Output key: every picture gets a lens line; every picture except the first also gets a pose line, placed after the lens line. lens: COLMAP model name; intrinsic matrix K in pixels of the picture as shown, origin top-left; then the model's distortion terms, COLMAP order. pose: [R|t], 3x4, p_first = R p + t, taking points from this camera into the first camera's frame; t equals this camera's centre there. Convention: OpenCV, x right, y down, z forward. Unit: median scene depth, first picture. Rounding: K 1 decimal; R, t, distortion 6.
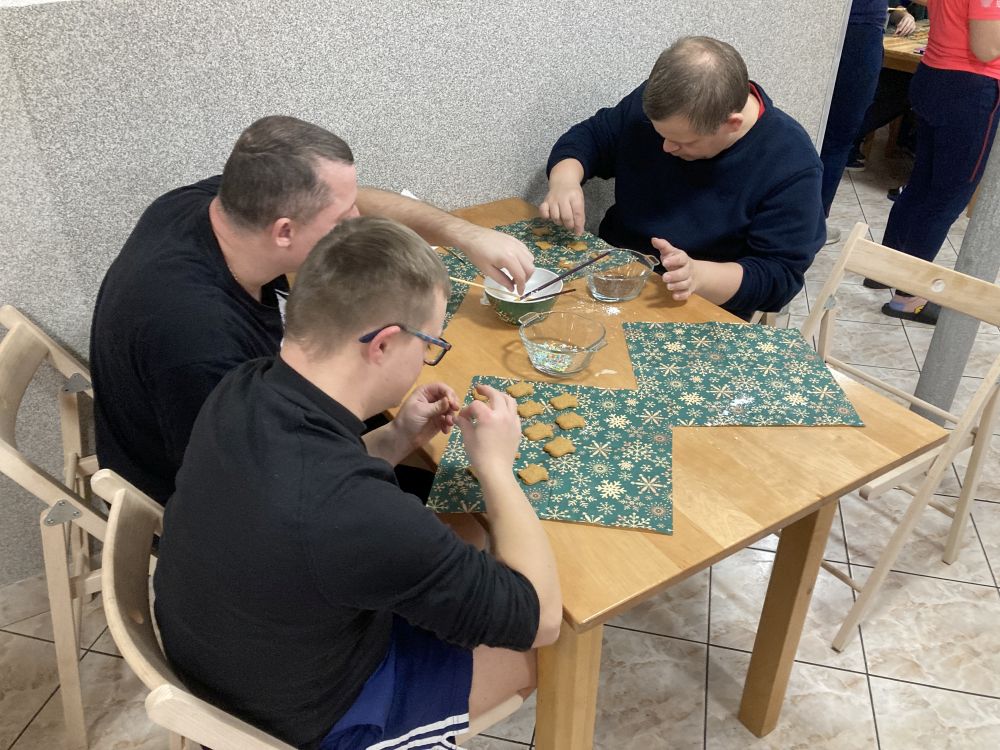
lens RADIAL K [[812.4, 0, 506.4], [0, 812.4, 374.0], [0, 0, 1]] dist [-0.002925, 0.013745]
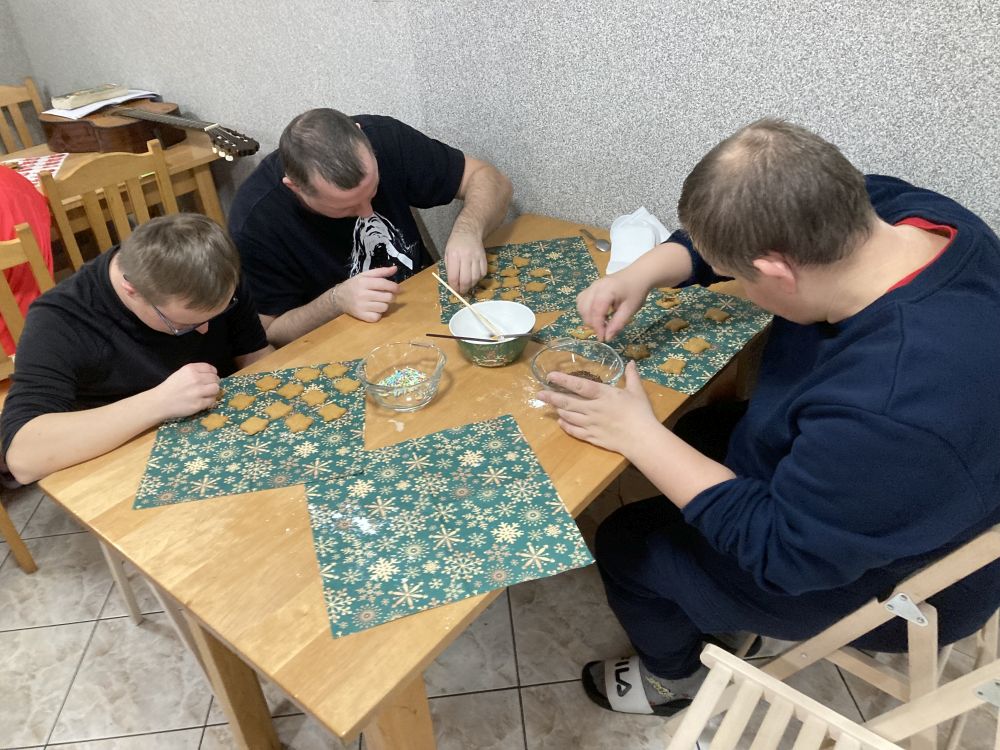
lens RADIAL K [[812.4, 0, 506.4], [0, 812.4, 374.0], [0, 0, 1]] dist [-0.002925, 0.013745]
pose [[0.319586, 0.494042, -0.808571, 0.885840], [-0.437266, 0.833924, 0.336704, -0.419008], [0.840632, 0.245955, 0.482539, 0.639907]]
